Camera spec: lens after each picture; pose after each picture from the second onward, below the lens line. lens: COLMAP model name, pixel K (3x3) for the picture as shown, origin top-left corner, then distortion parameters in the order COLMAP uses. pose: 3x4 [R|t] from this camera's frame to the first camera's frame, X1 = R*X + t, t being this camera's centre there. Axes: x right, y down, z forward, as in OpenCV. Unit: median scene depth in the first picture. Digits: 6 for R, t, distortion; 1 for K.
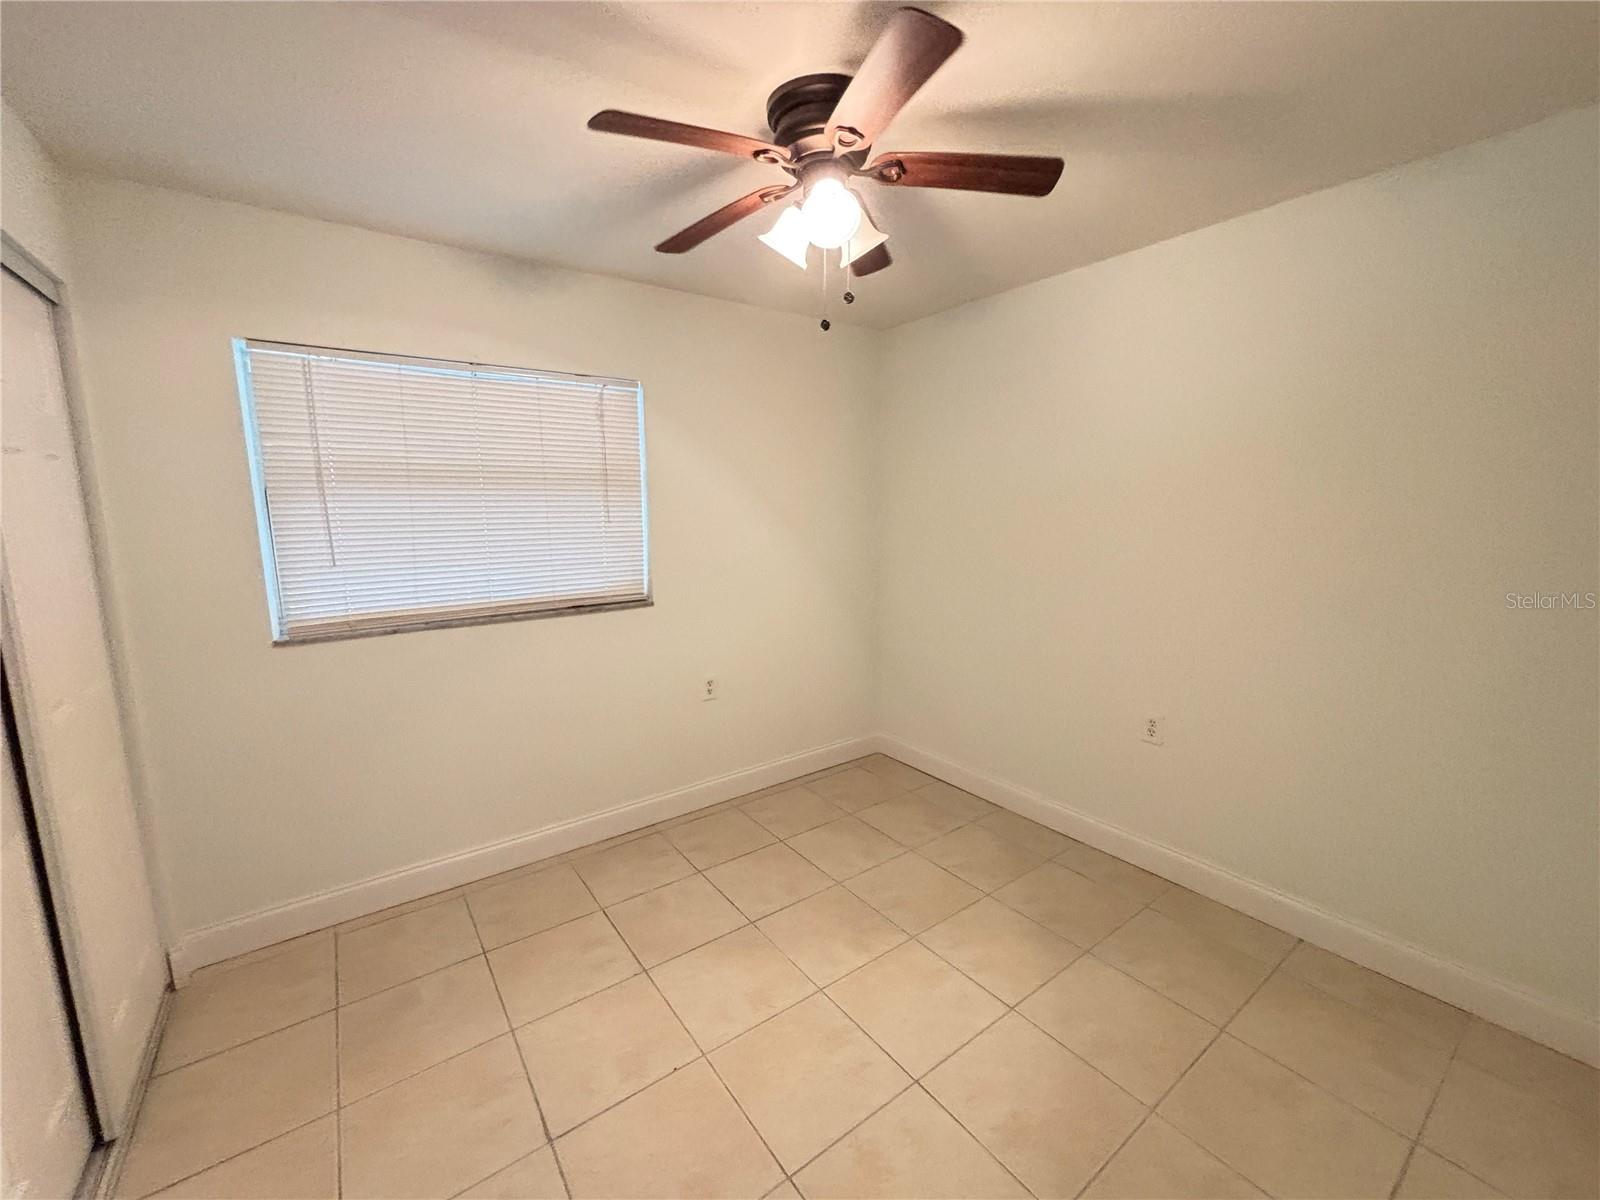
lens RADIAL K [[647.1, 0, 807.8], [0, 647.1, 601.2], [0, 0, 1]] dist [-0.000636, 0.001183]
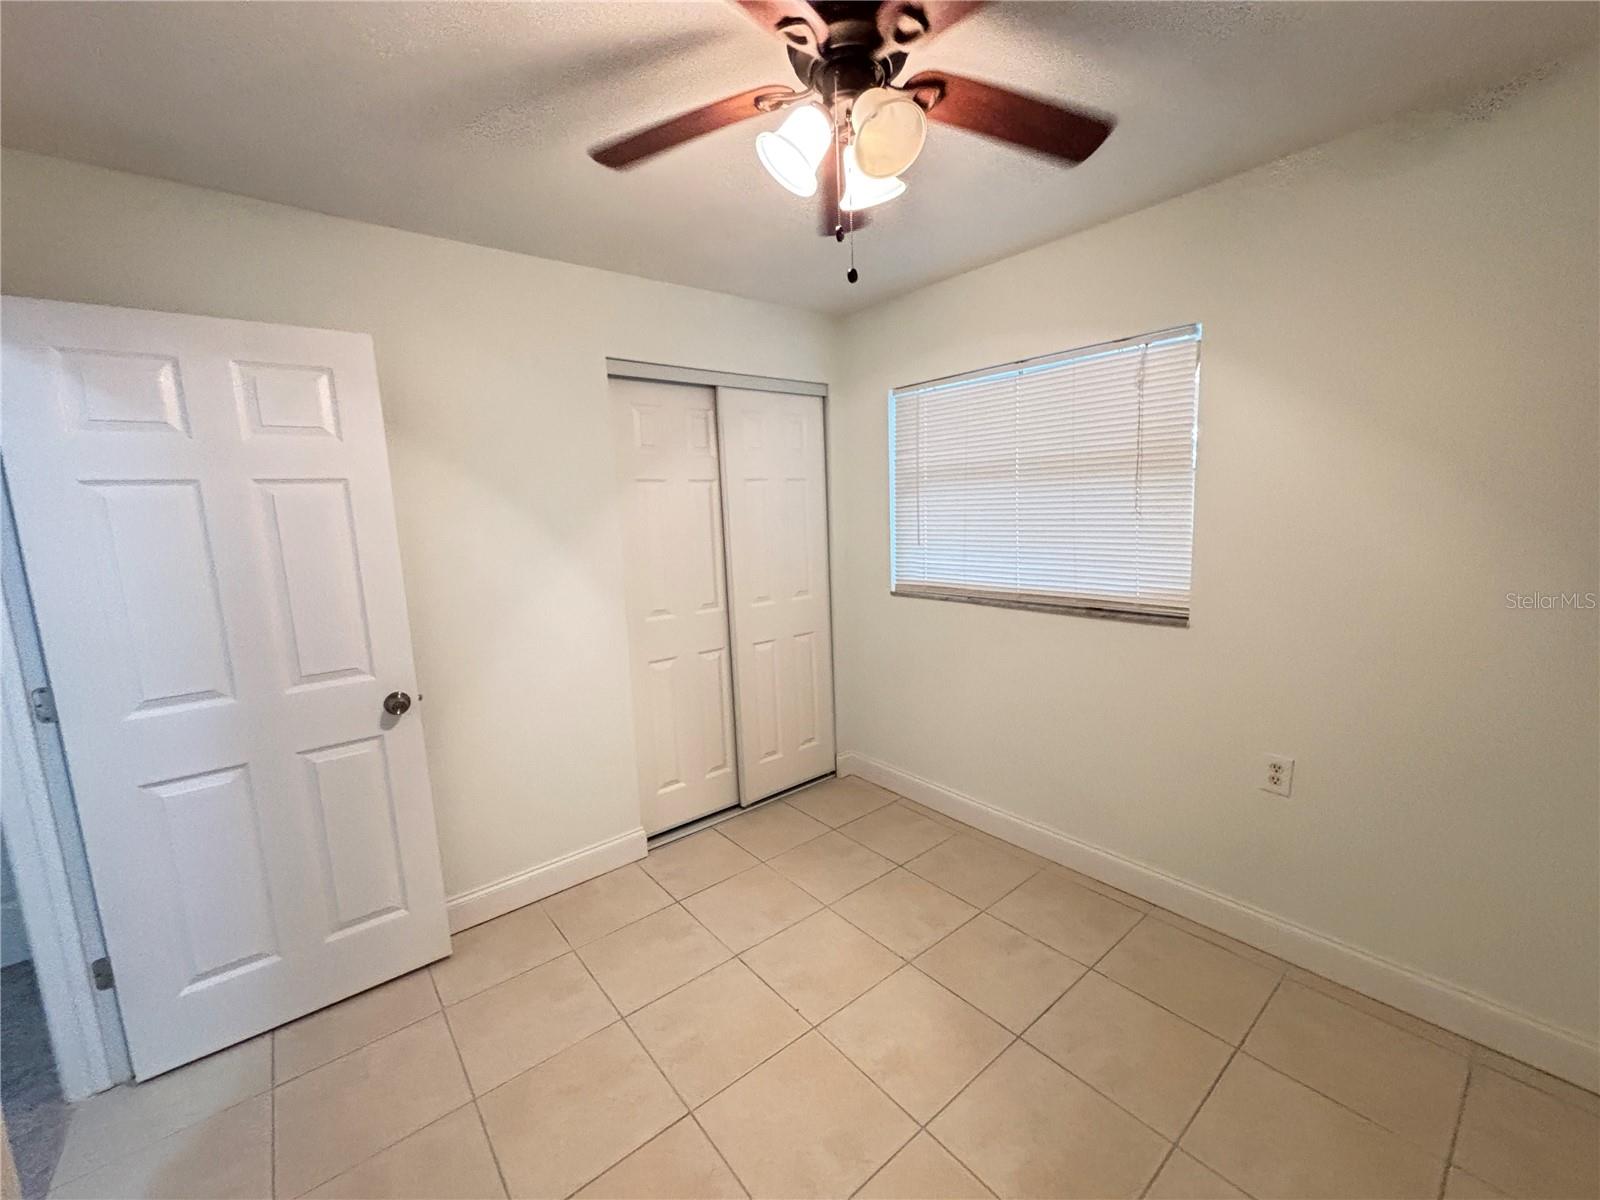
lens RADIAL K [[647.1, 0, 800.6], [0, 647.1, 604.2], [0, 0, 1]] dist [-0.000636, 0.001183]
pose [[0.044828, 0.154292, -0.987008, 0.597070], [-0.118374, 0.981861, 0.148111, -0.097591], [0.991957, 0.110196, 0.062279, 0.651063]]
